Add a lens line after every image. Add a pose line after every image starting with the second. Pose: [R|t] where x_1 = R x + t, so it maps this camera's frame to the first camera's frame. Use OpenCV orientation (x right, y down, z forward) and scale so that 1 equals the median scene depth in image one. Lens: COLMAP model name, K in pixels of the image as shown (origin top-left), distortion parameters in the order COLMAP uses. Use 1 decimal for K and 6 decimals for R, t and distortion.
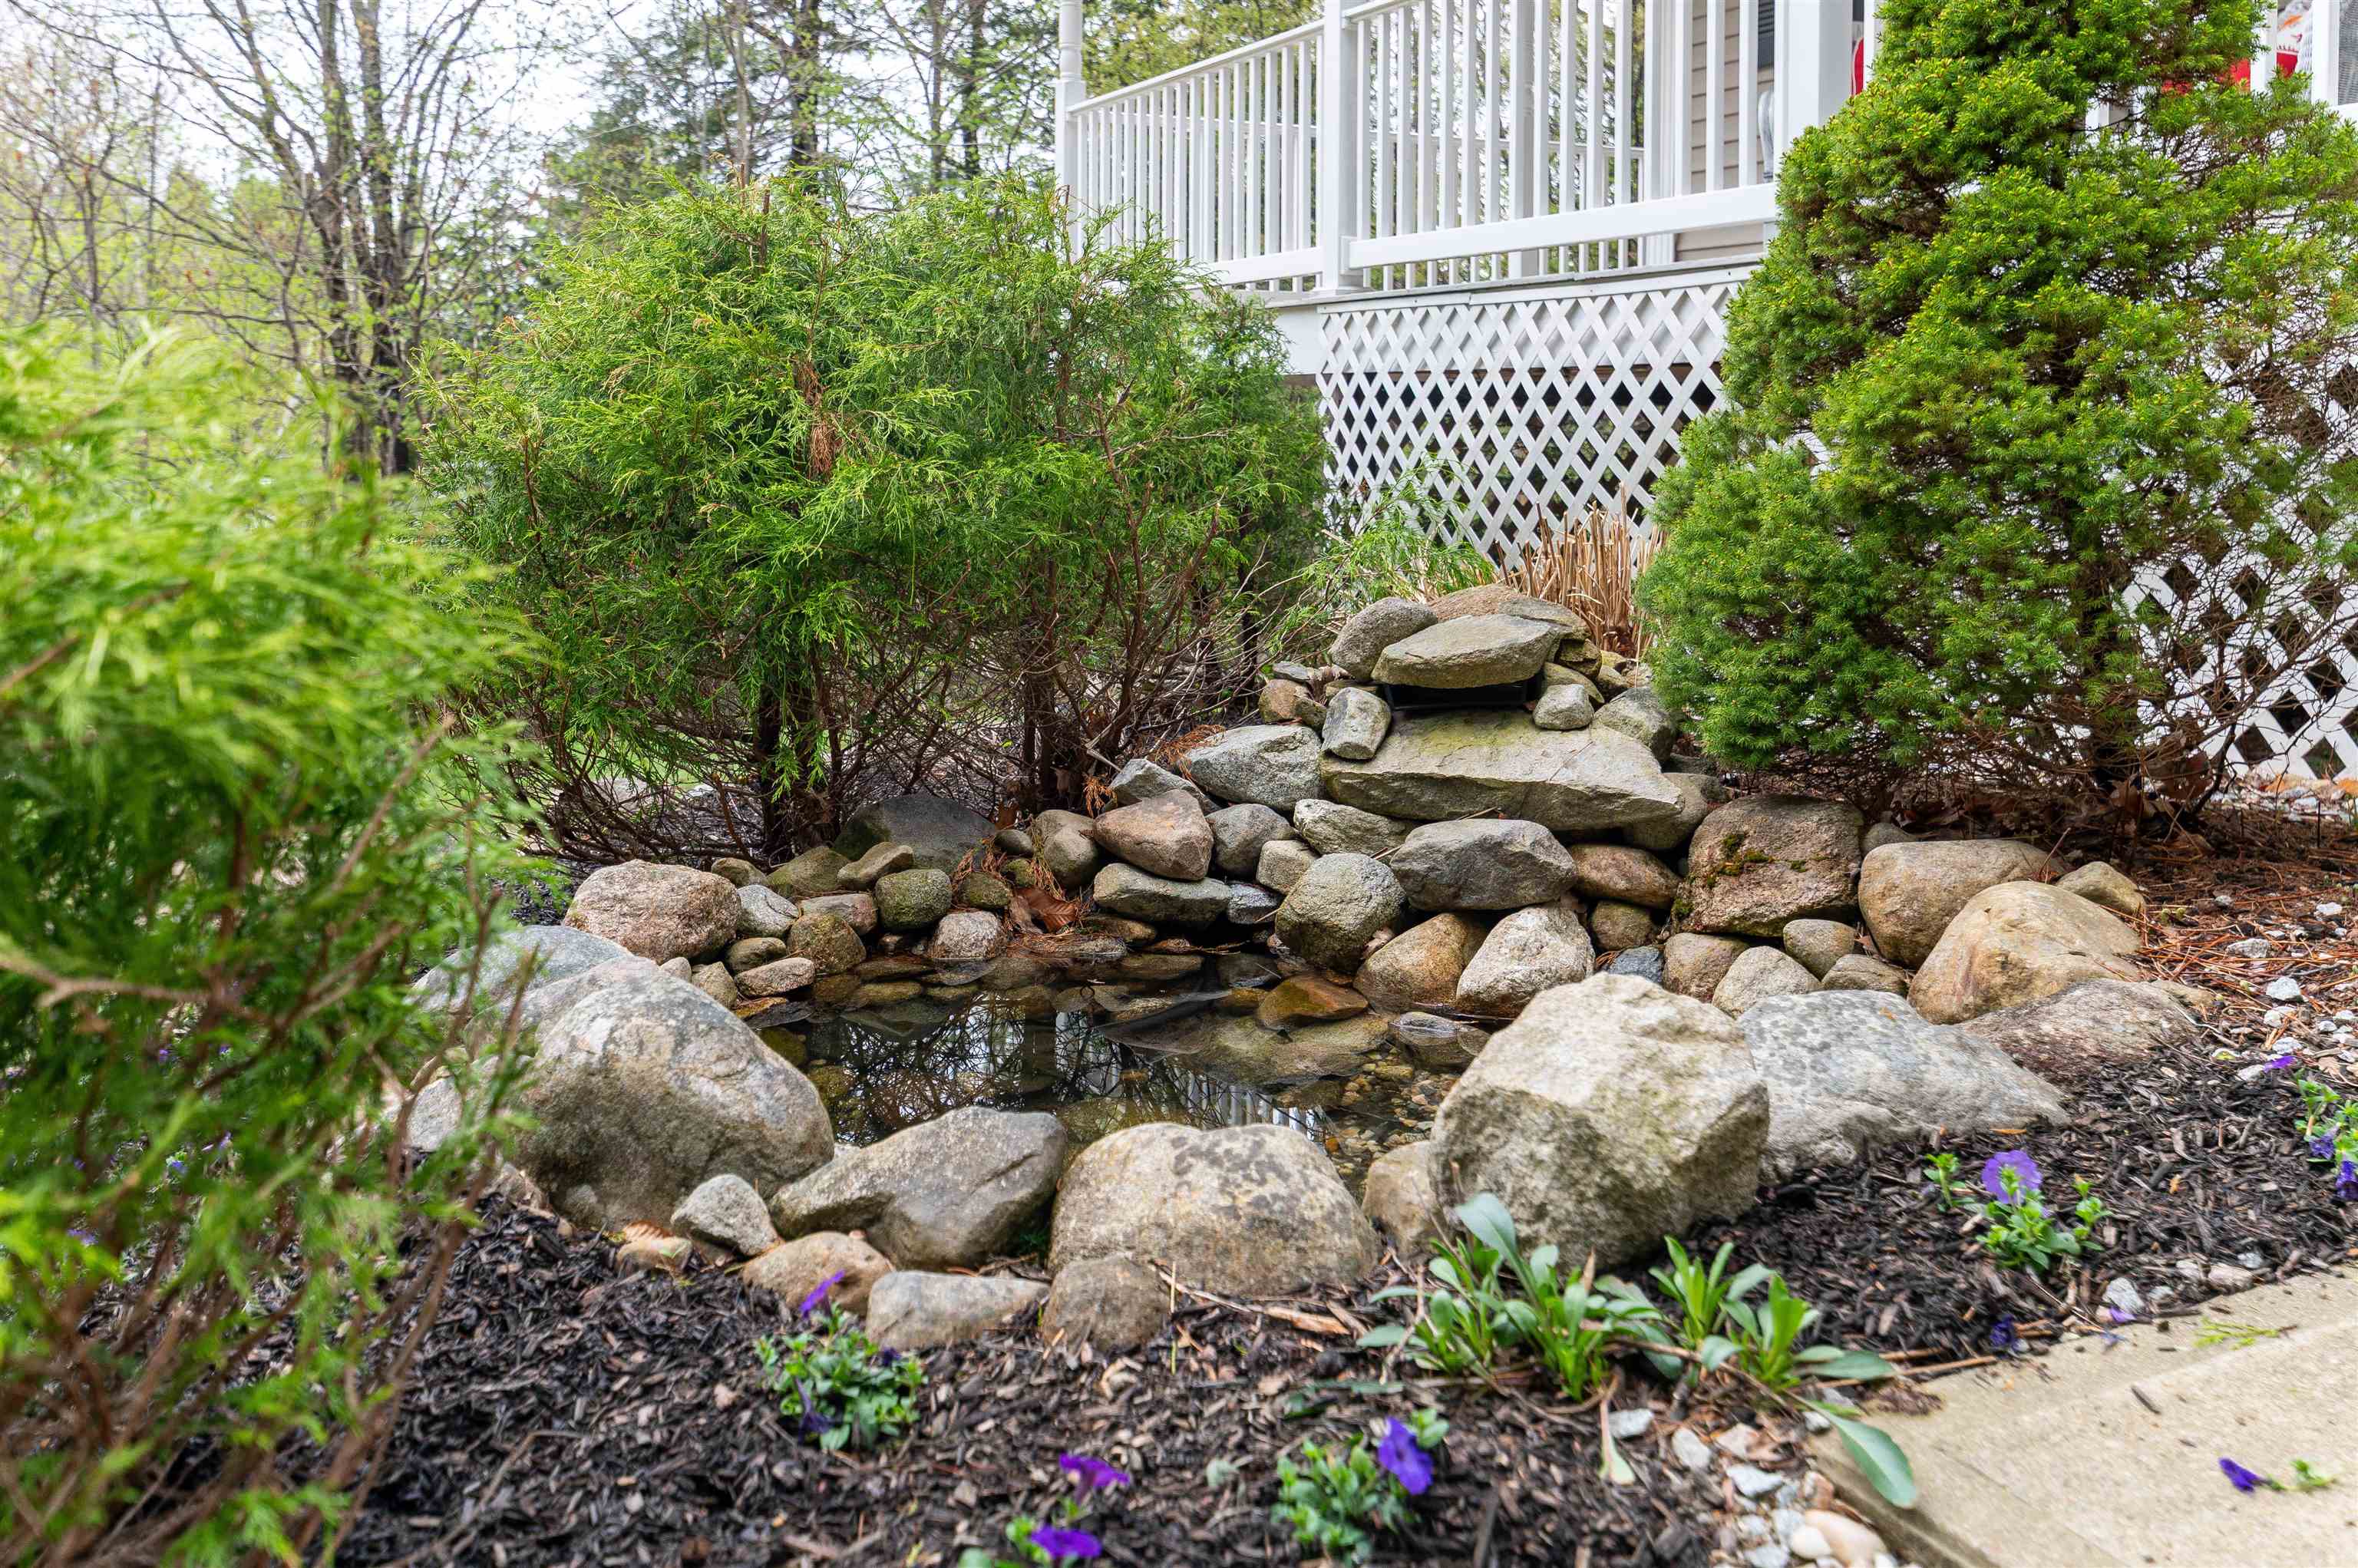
lens RADIAL K [[2112.6, 0, 1179.0], [0, 2112.6, 784.0], [0, 0, 1]] dist [-0.003073, -0.001505]
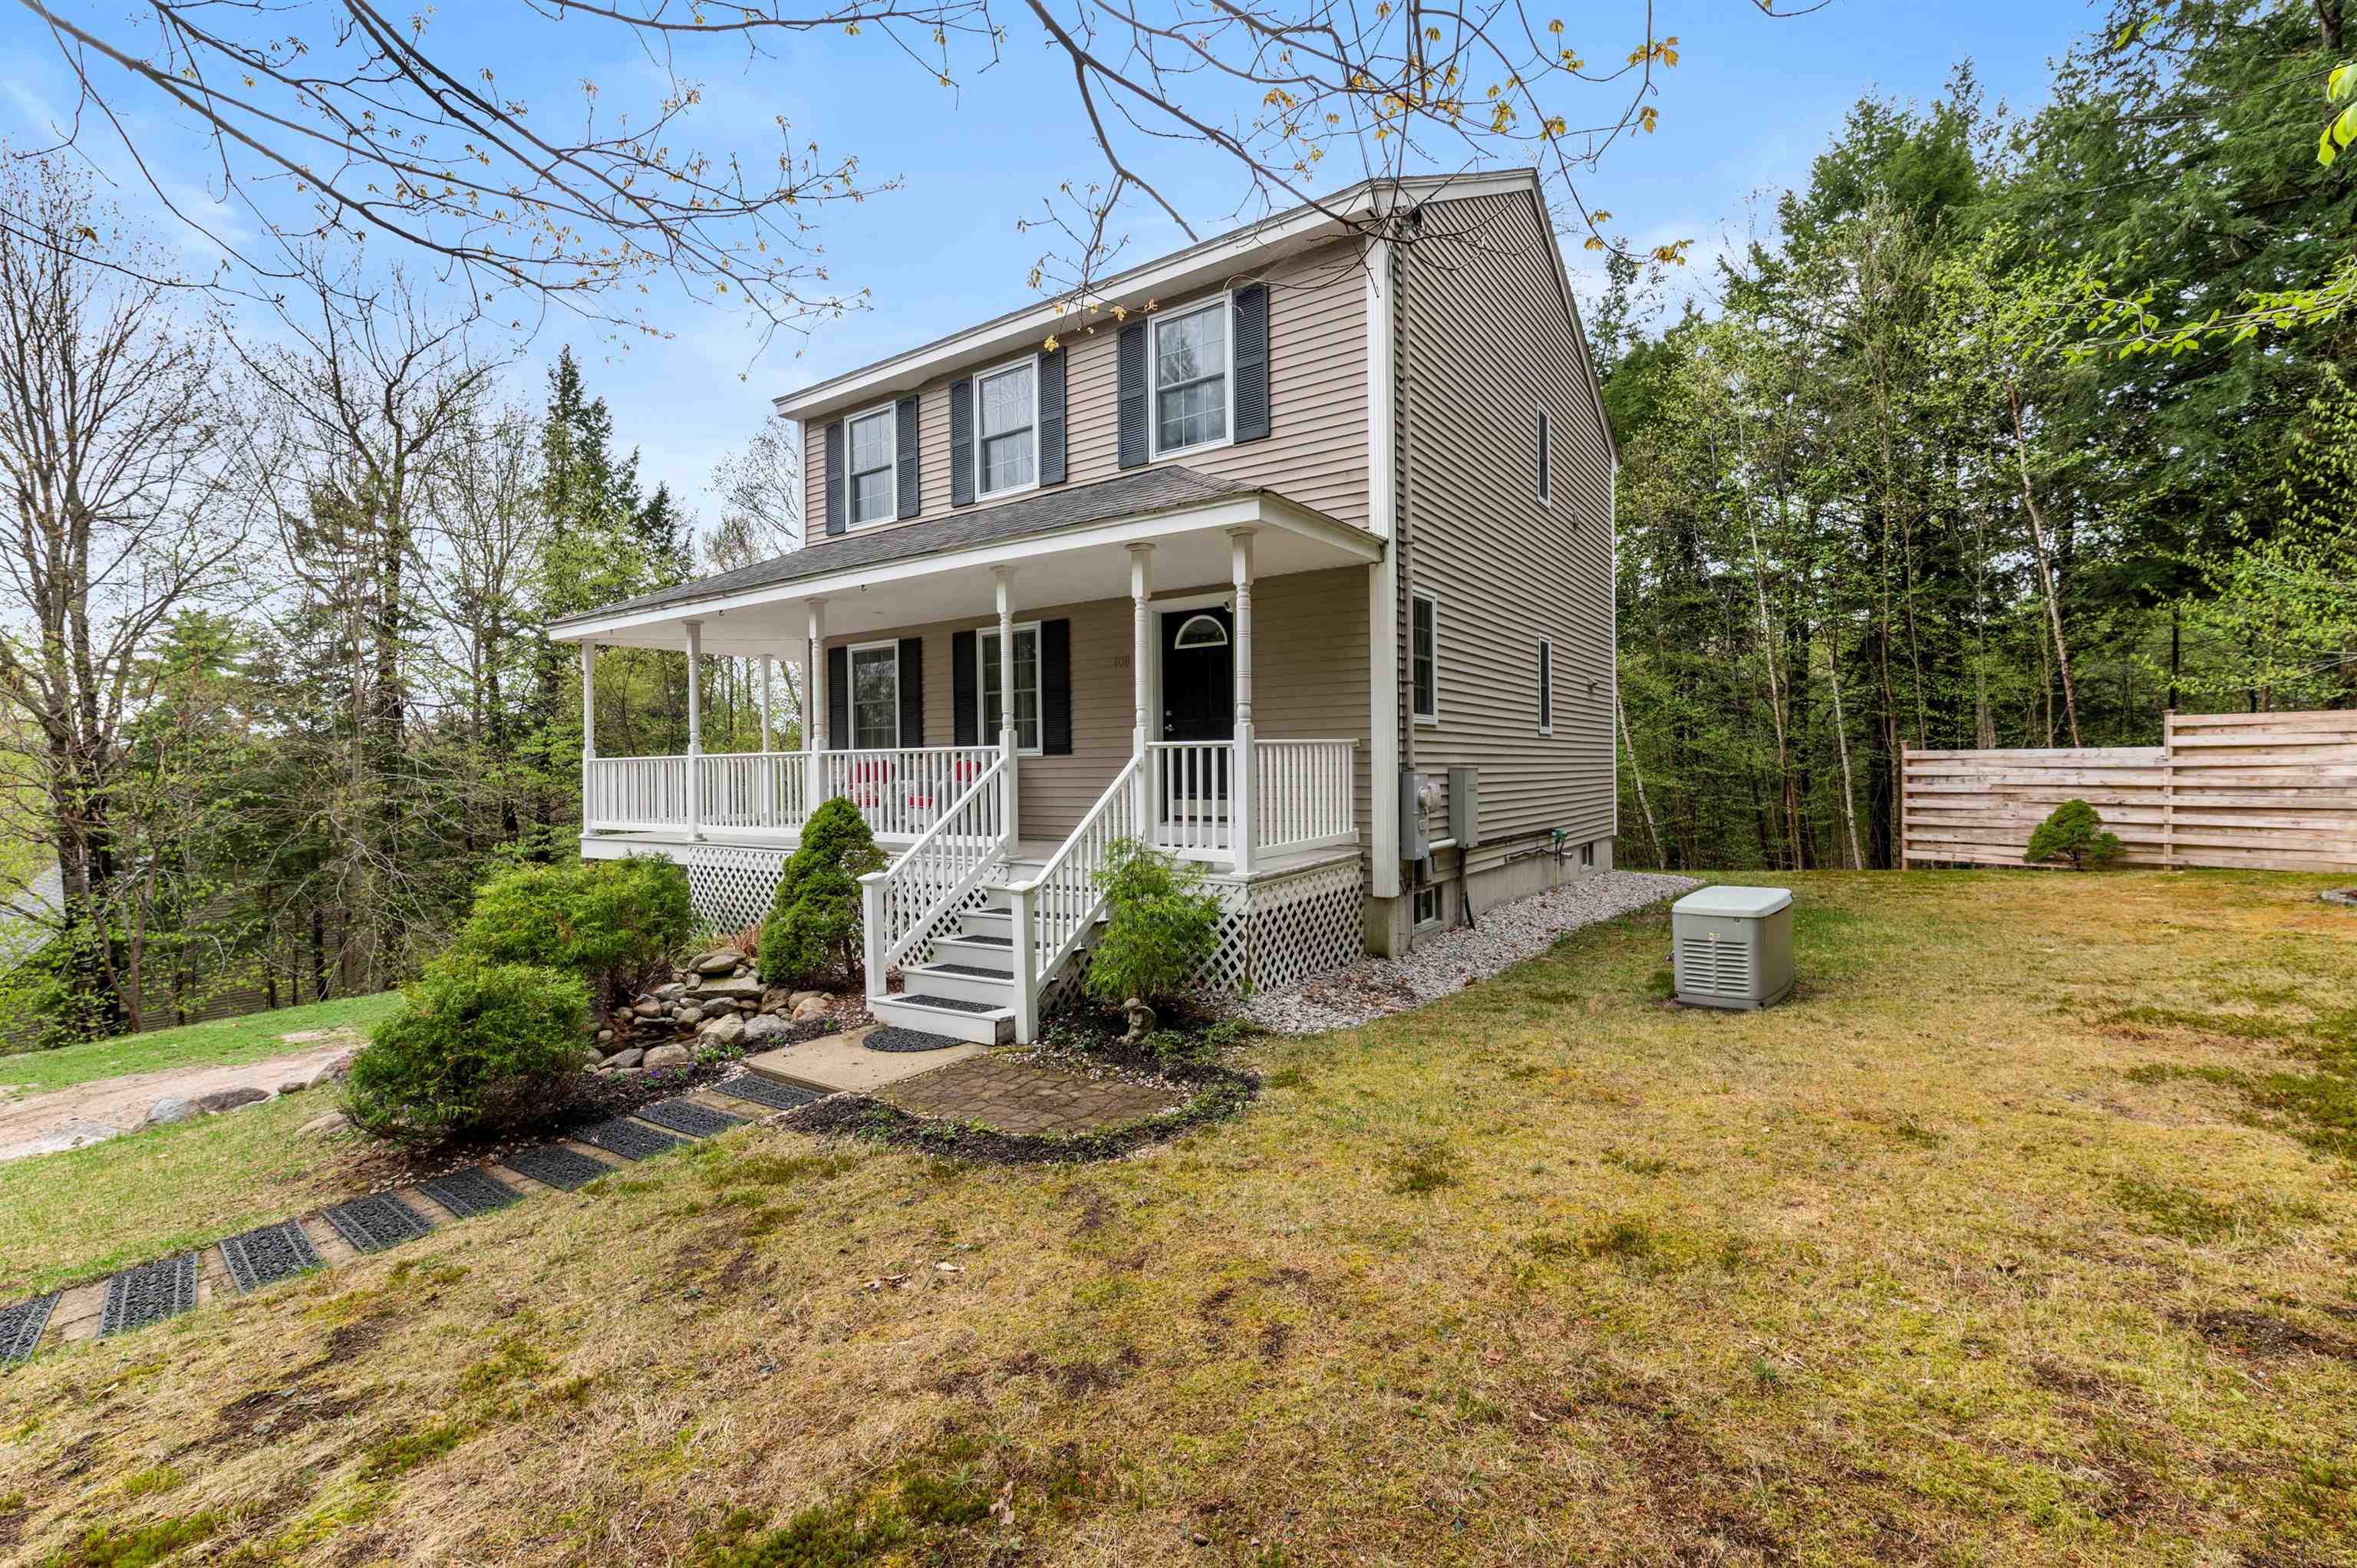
lens RADIAL K [[997.1, 0, 1210.2], [0, 997.1, 779.7], [0, 0, 1]] dist [0.002864, 0.000202]
pose [[0.858041, -0.013157, 0.513412, -0.077834], [0.103188, 0.983703, -0.147244, -0.025772], [-0.503108, 0.179320, 0.845415, -1.782306]]
